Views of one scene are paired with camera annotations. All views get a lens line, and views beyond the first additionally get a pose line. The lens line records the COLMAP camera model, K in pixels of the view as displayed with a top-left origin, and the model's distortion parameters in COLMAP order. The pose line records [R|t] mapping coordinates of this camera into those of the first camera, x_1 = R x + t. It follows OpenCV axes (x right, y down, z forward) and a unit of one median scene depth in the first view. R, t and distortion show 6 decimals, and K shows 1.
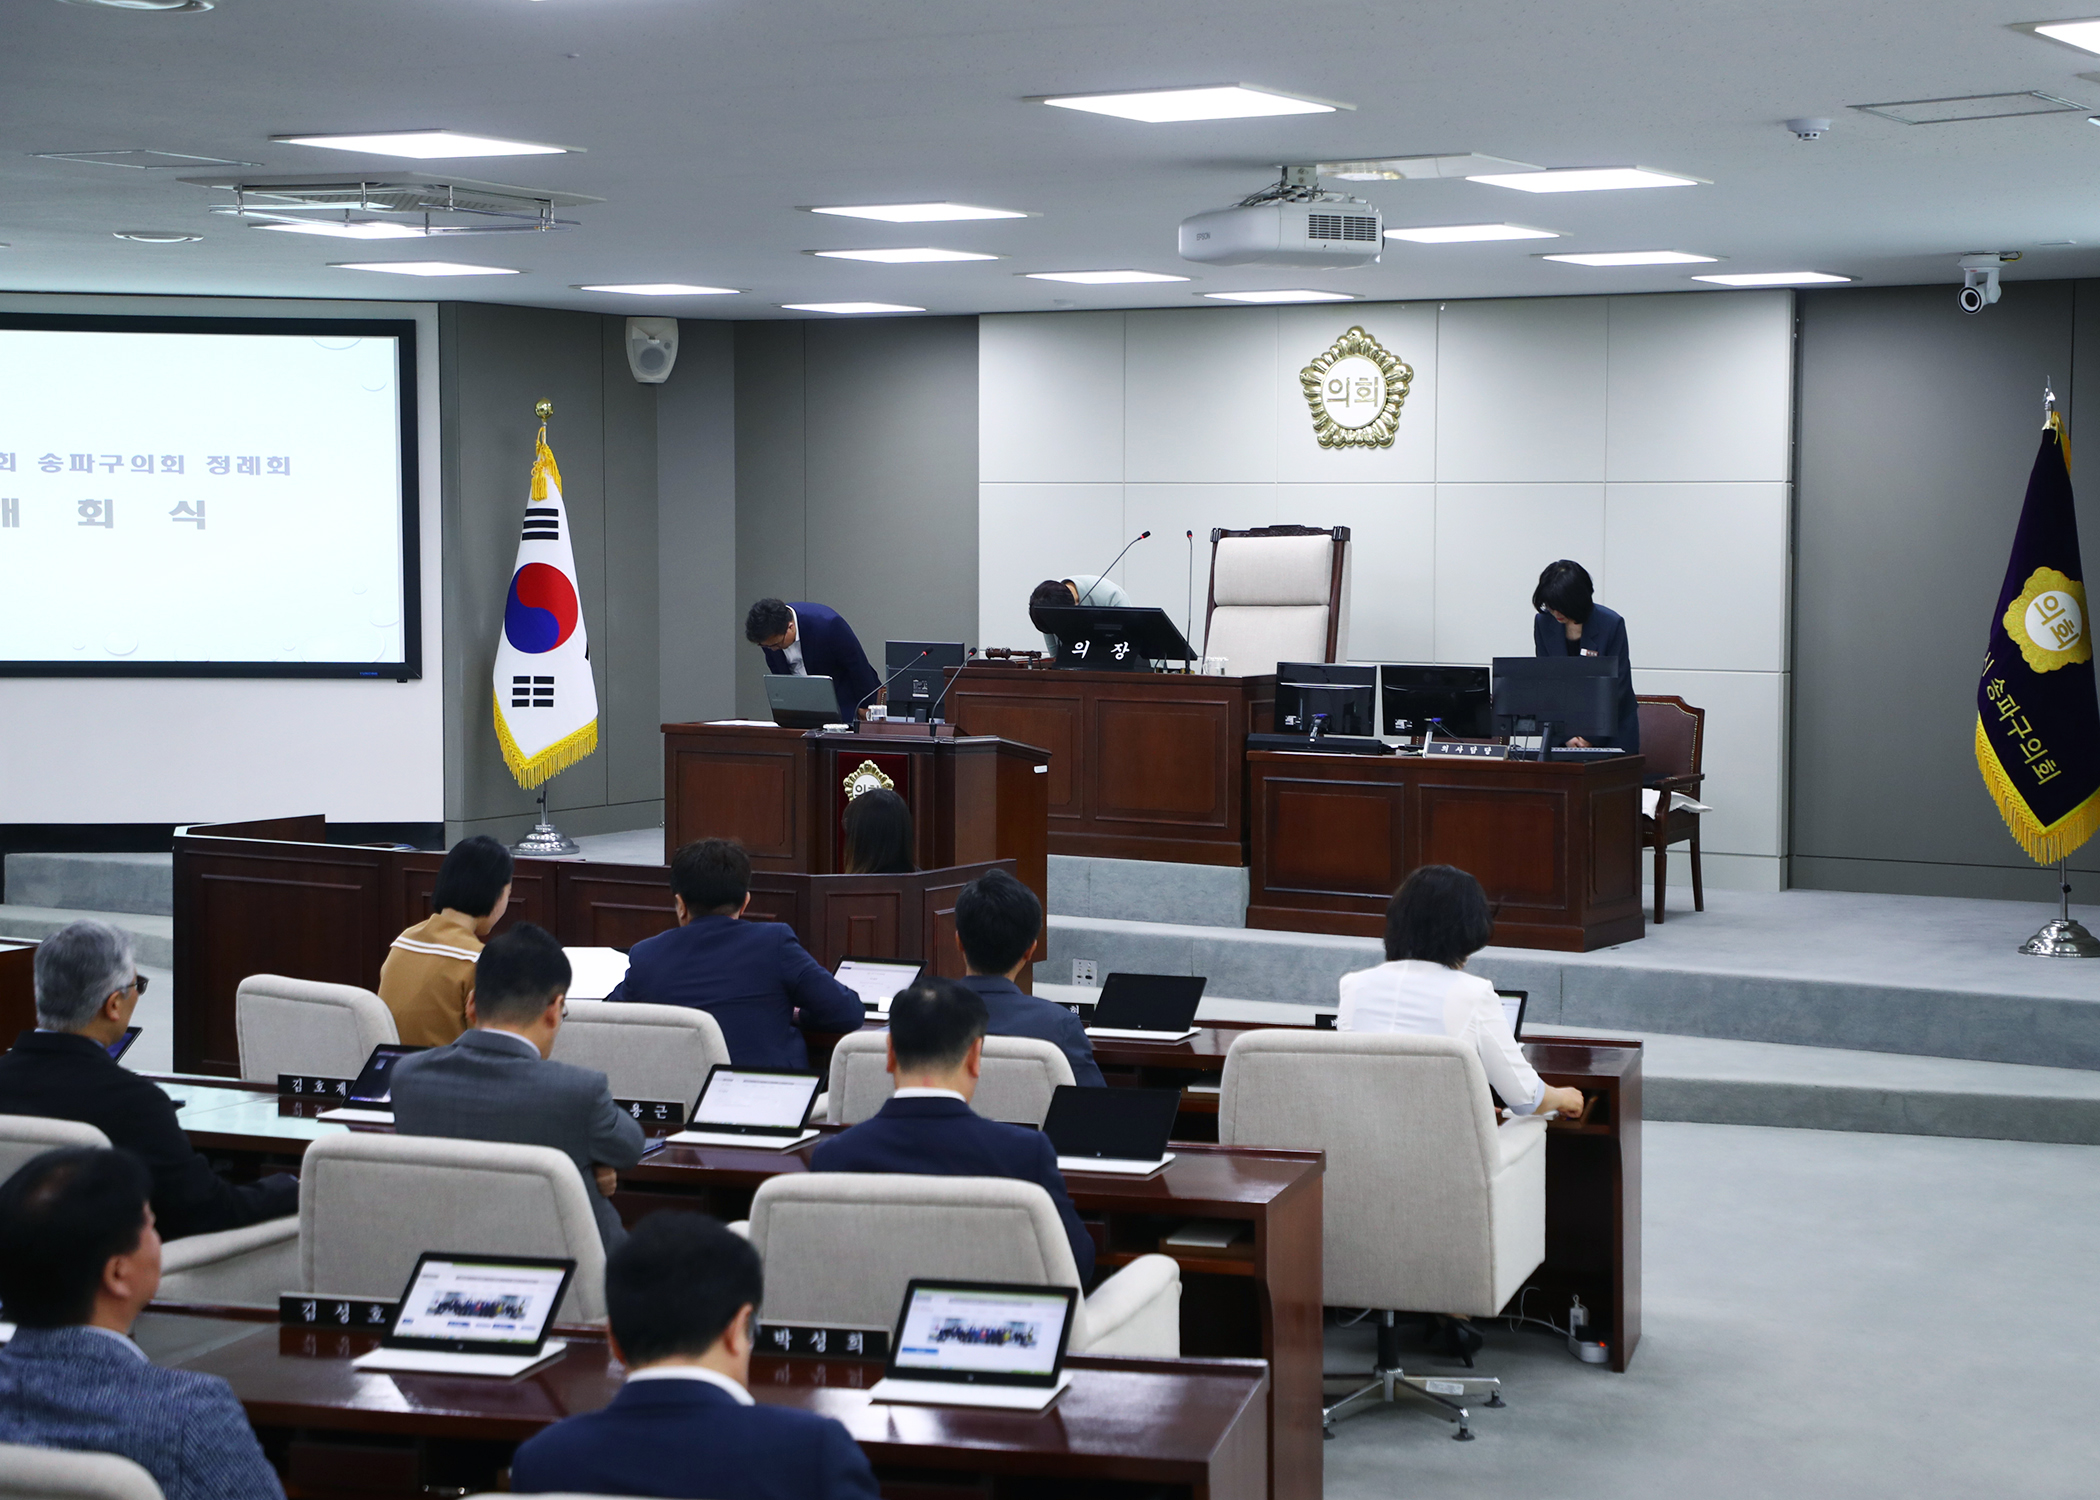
lens RADIAL K [[3533.5, 0, 1125.9], [0, 3533.5, 743.4], [0, 0, 1]] dist [0.243152, 0.042762]
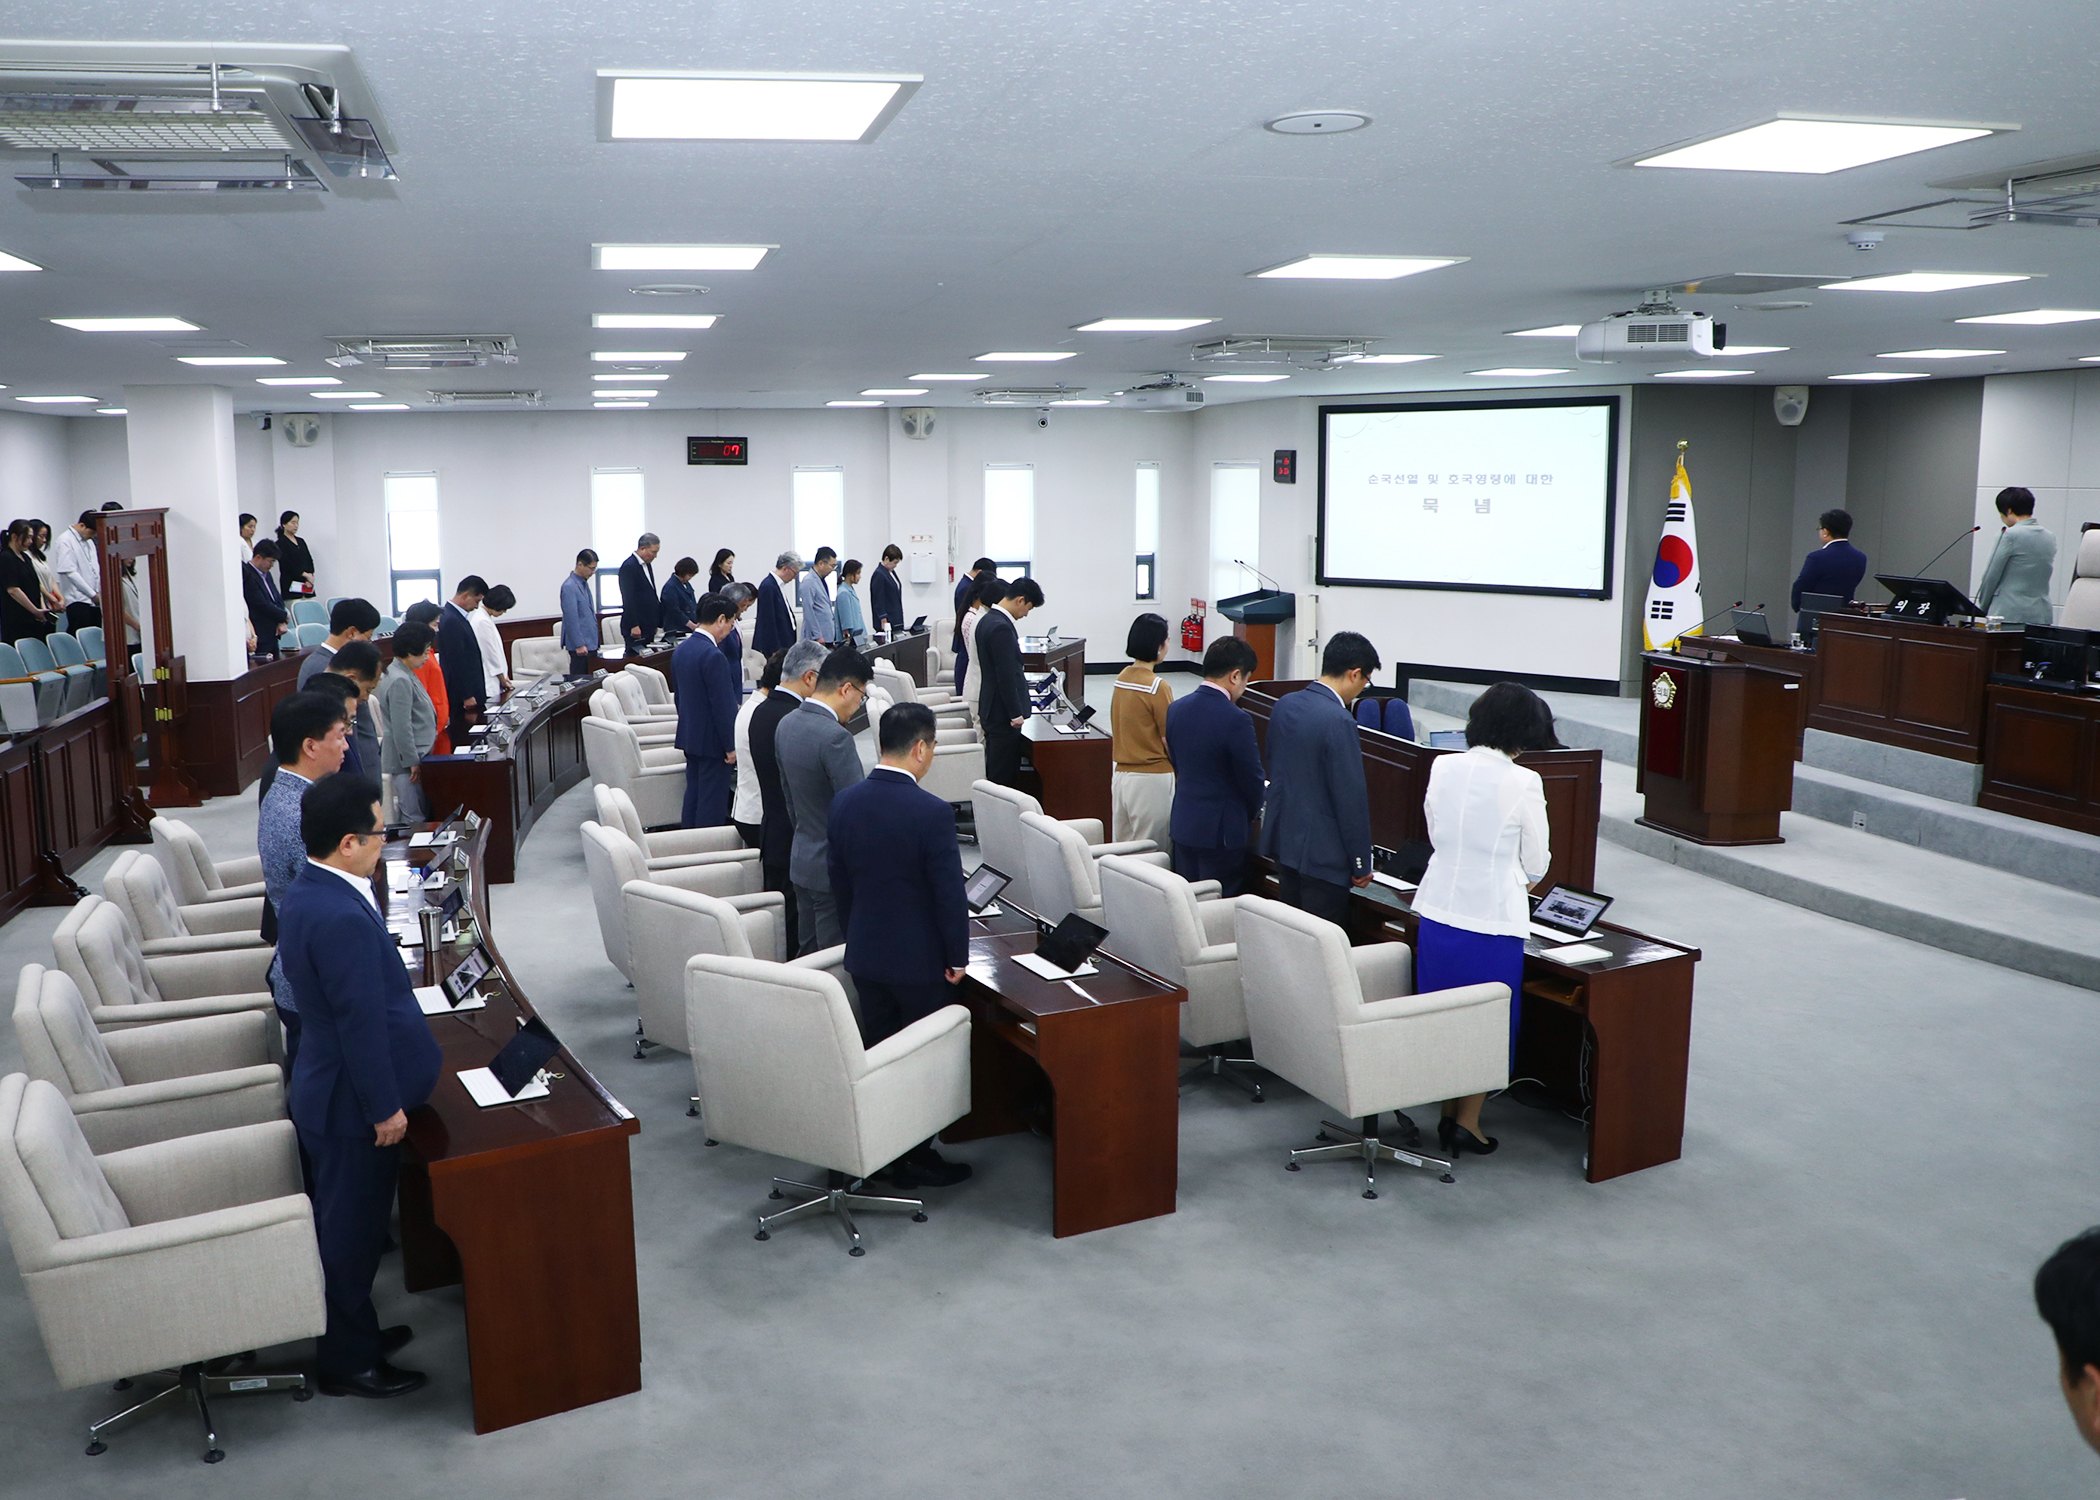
lens RADIAL K [[1707.6, 0, 903.5], [0, 1707.6, 720.7], [0, 0, 1]] dist [-0.082976, 0.041707]
pose [[0.648686, 0.099451, -0.754530, 0.266823], [-0.039789, 0.994501, 0.096873, -0.031801], [0.760015, -0.032818, 0.649076, 0.238840]]
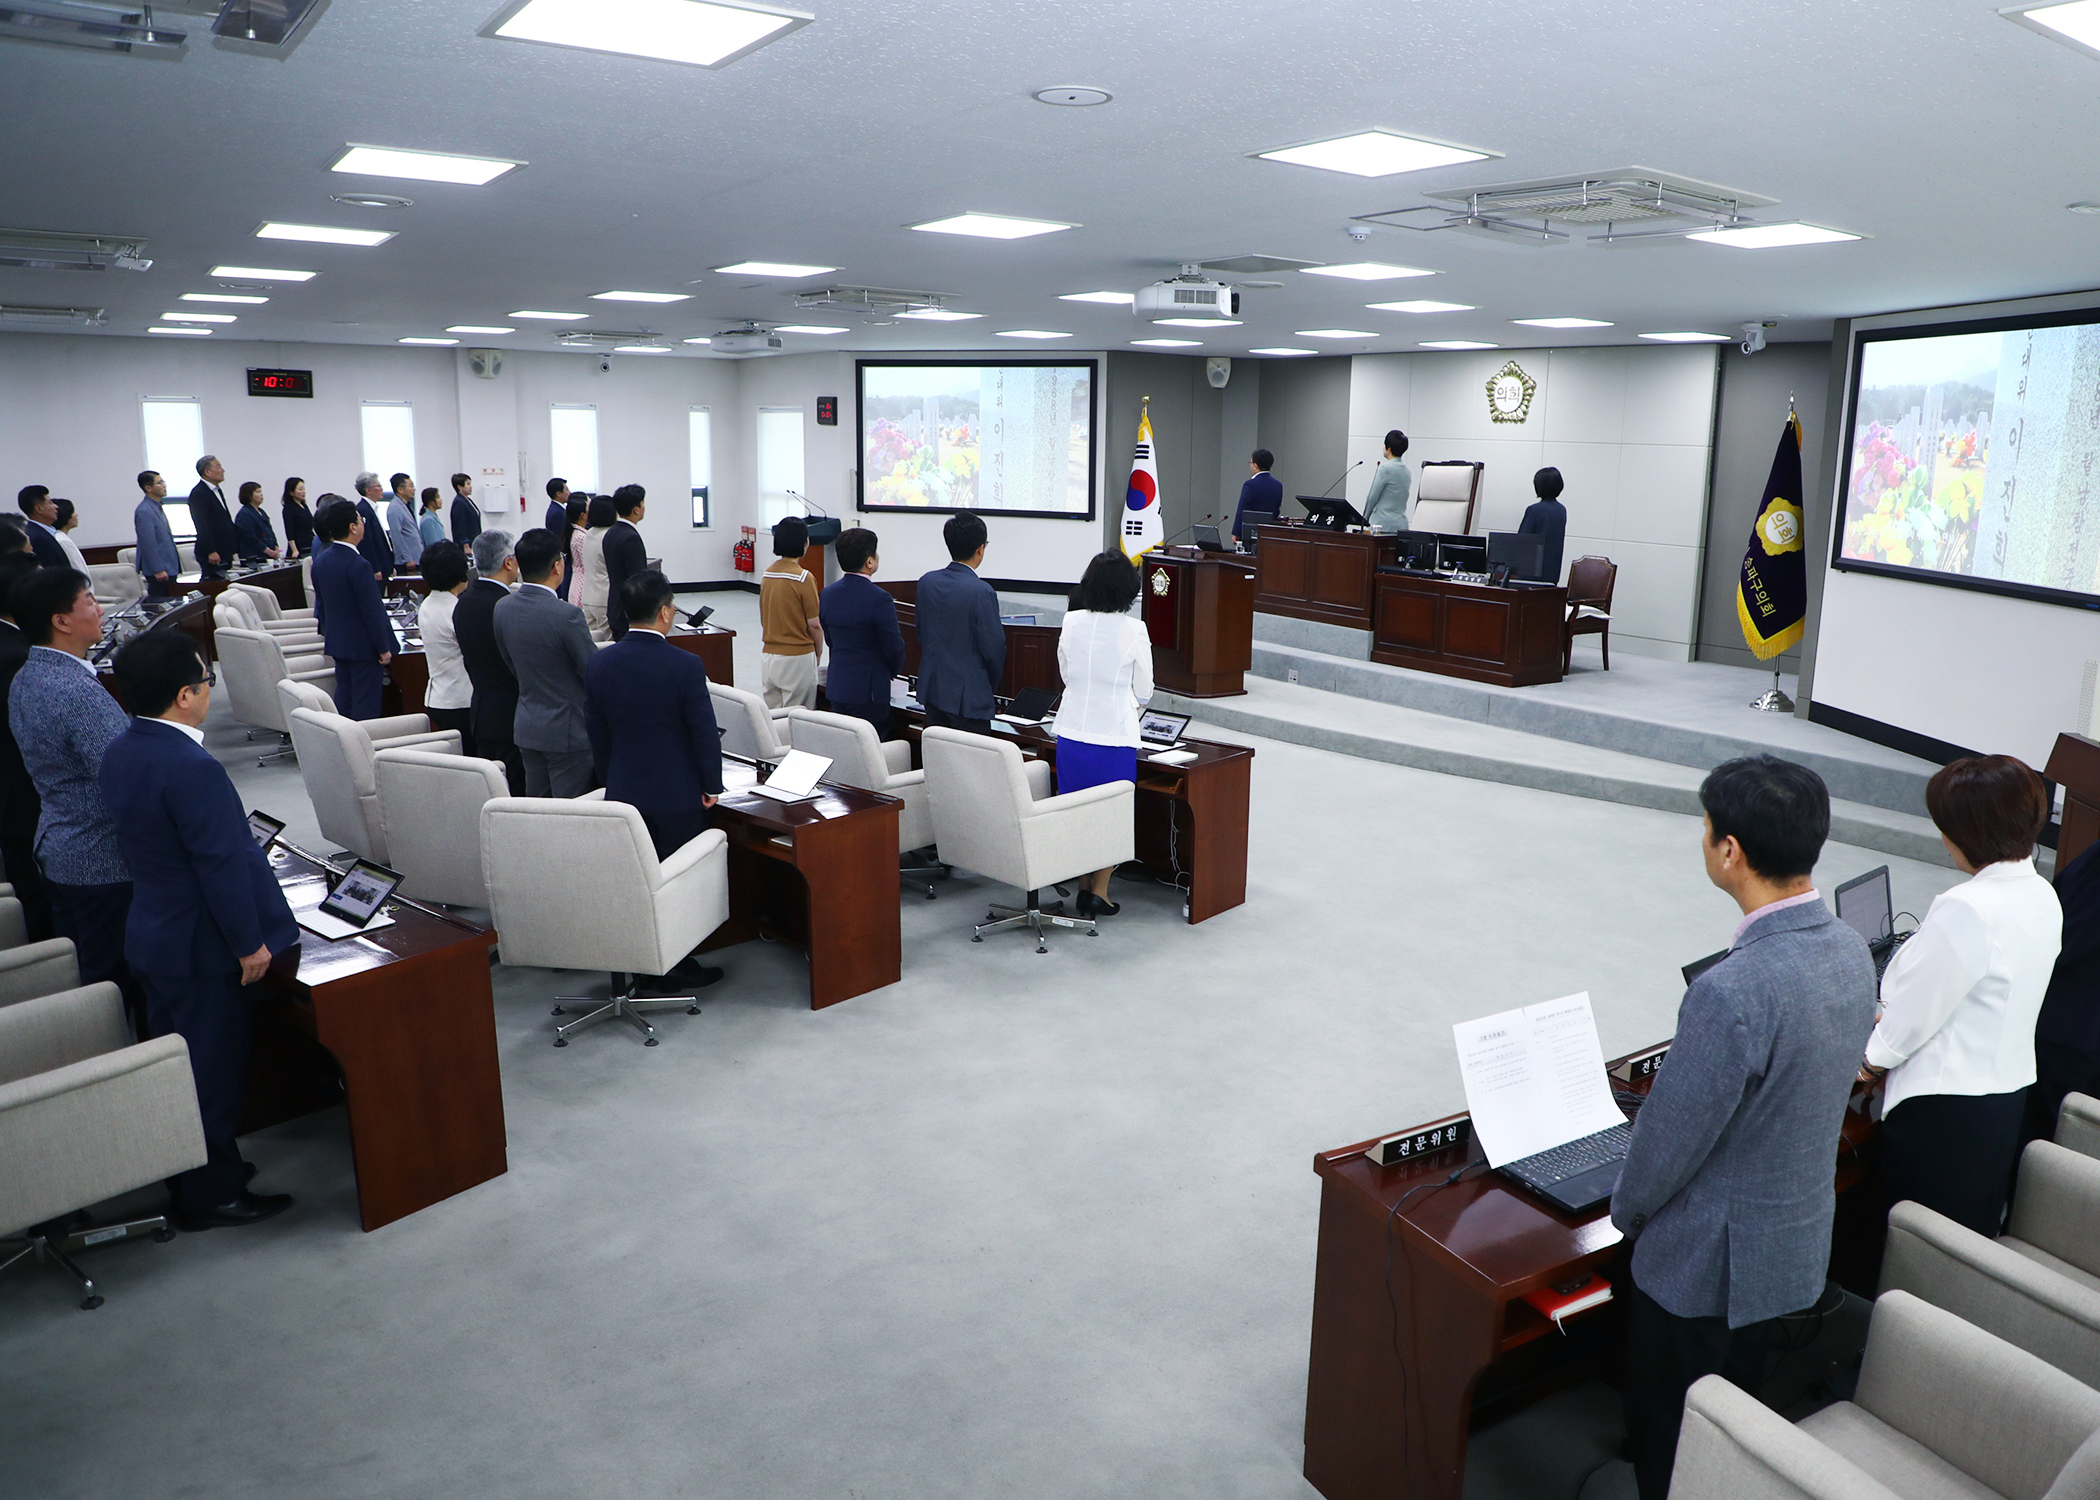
lens RADIAL K [[1470.9, 0, 1126.0], [0, 1470.9, 727.3], [0, 0, 1]] dist [-0.082695, 0.040163]
pose [[0.918387, 0.093136, -0.384566, 0.239507], [-0.045452, 0.990301, 0.131292, -0.014493], [0.393064, -0.103098, 0.913713, 0.185438]]
